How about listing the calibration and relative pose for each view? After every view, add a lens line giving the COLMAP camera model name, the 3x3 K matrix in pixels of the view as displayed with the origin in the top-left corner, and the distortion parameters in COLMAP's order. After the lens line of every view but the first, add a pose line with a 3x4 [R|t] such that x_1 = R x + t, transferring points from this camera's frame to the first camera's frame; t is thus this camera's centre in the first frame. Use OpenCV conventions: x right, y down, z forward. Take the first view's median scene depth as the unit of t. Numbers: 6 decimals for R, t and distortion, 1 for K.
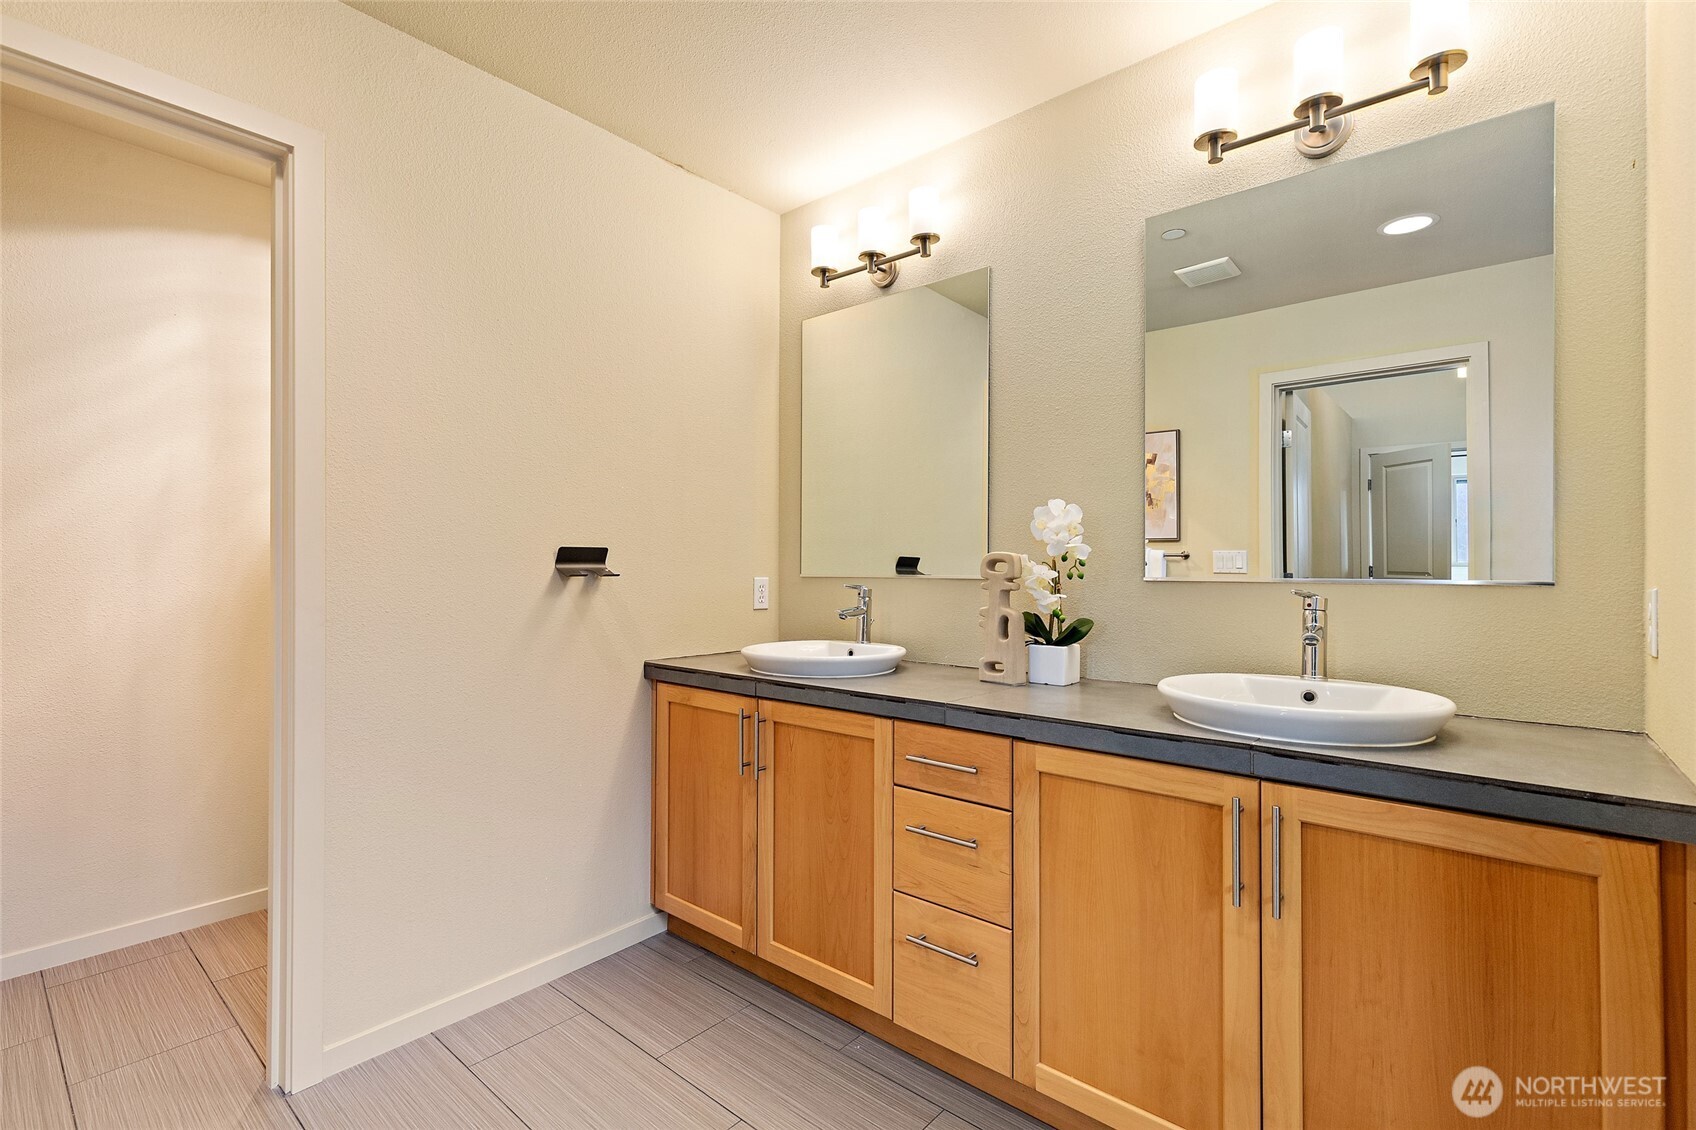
lens RADIAL K [[779.5, 0, 842.6], [0, 779.5, 566.4], [0, 0, 1]] dist [0.020449, 0.000423]
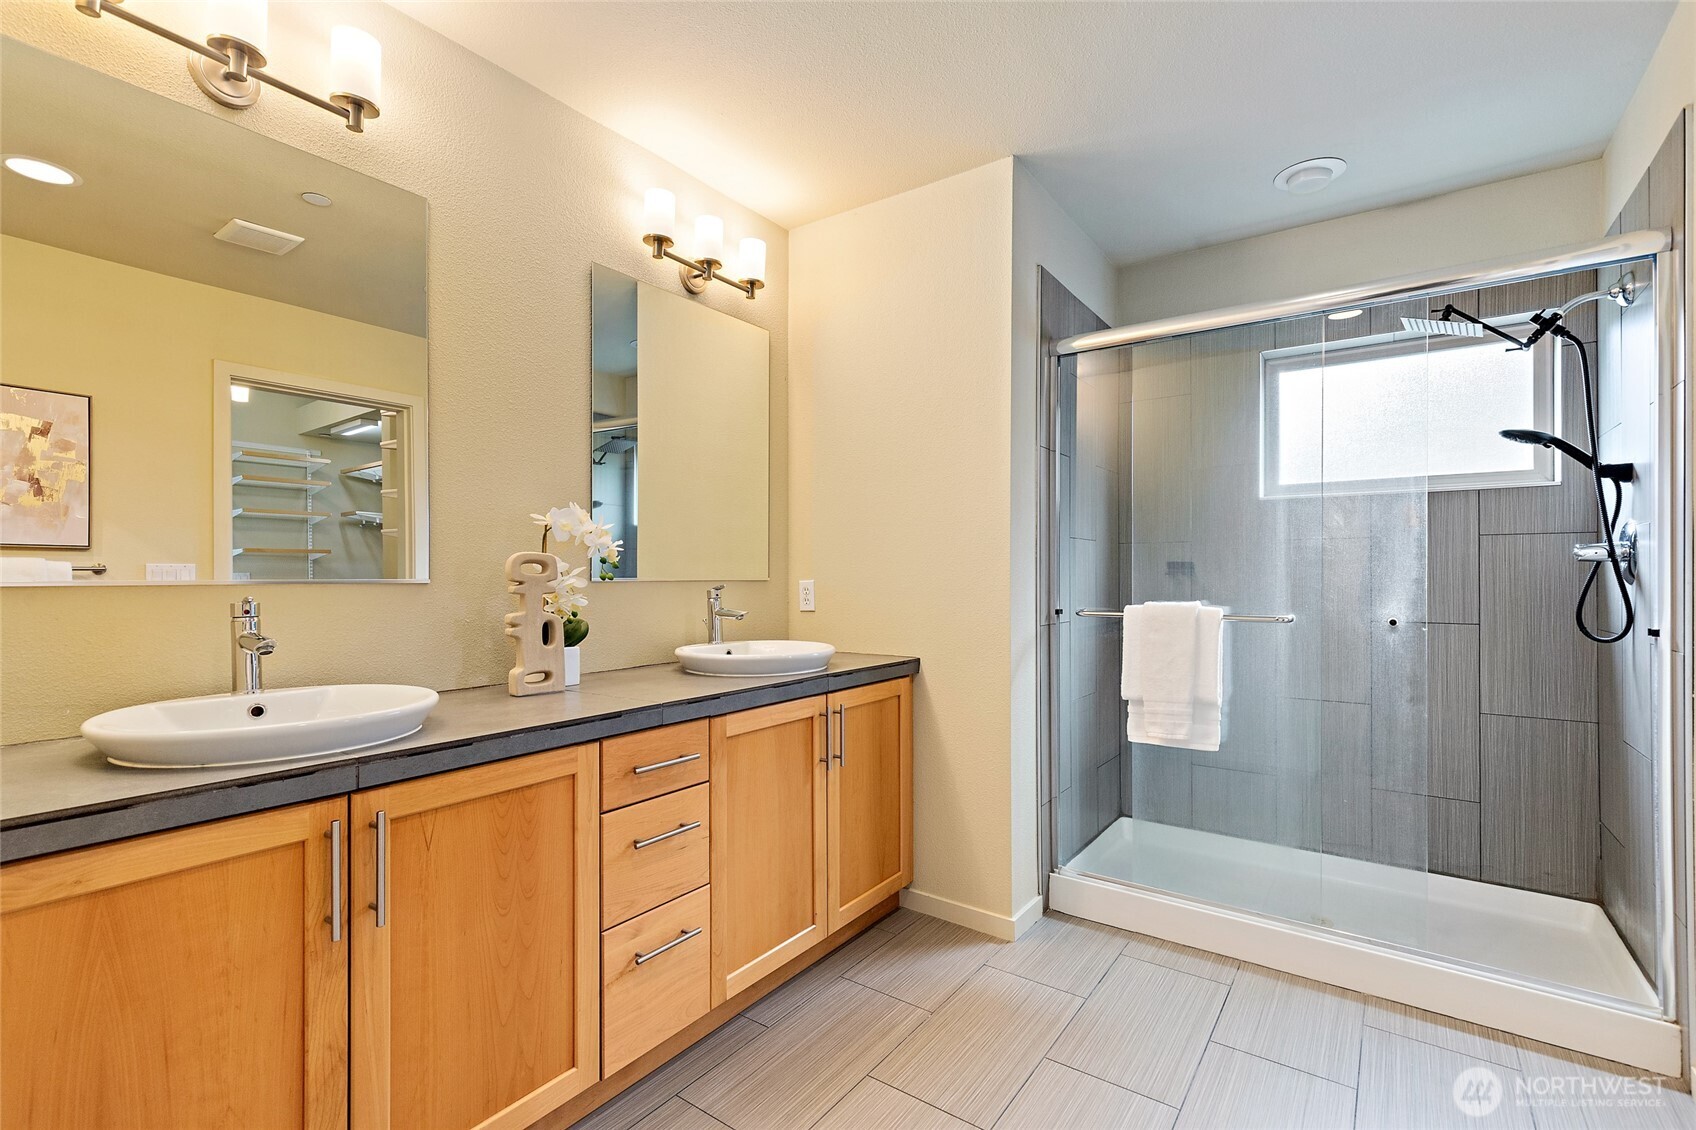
lens RADIAL K [[756.7, 0, 850.5], [0, 756.7, 574.9], [0, 0, 1]] dist [0.000864, 0.000512]
pose [[-0.089491, 0.006738, 0.995965, -0.825162], [0.011852, 0.999914, -0.005700, 0.015563], [-0.995917, 0.011294, -0.089563, 0.796634]]
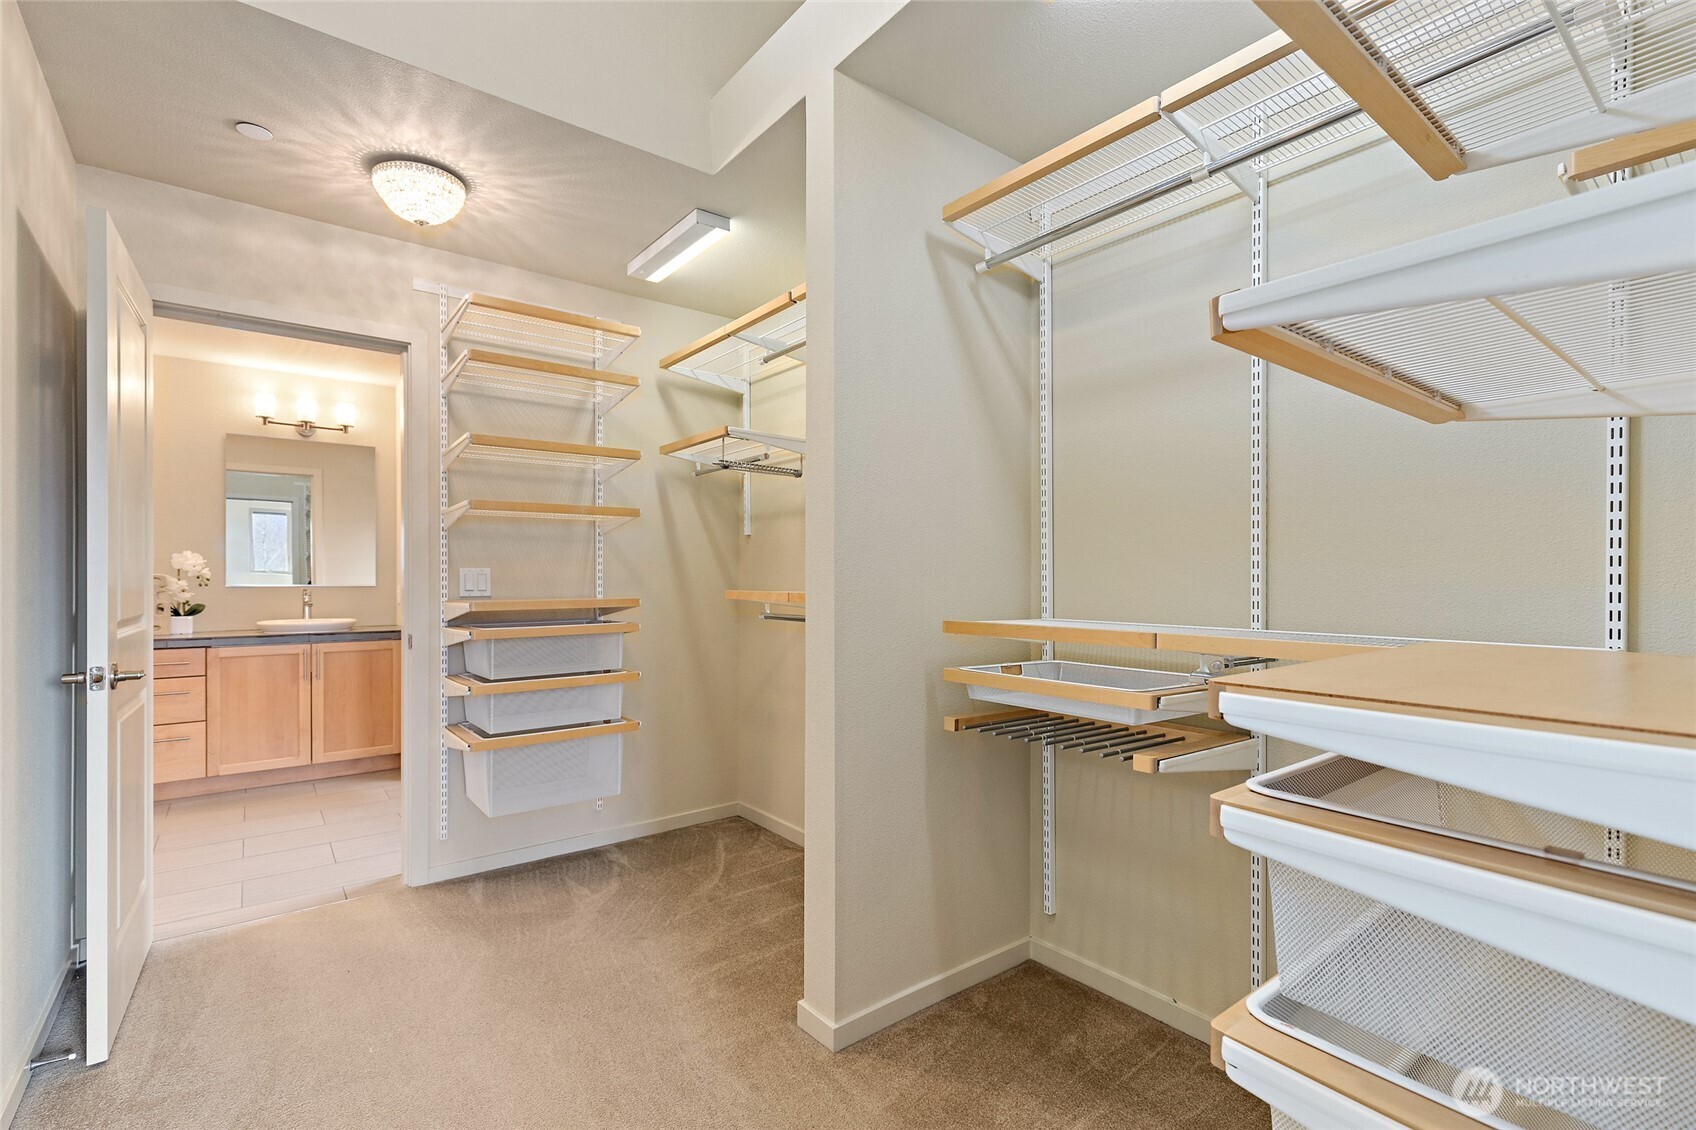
lens RADIAL K [[760.2, 0, 831.2], [0, 760.2, 562.0], [0, 0, 1]] dist [0.001188, 0.000363]
pose [[0.196204, 0.018797, 0.980383, -1.663176], [0.004699, 0.999787, -0.020109, -0.001967], [-0.980552, 0.008553, 0.196073, -1.368381]]
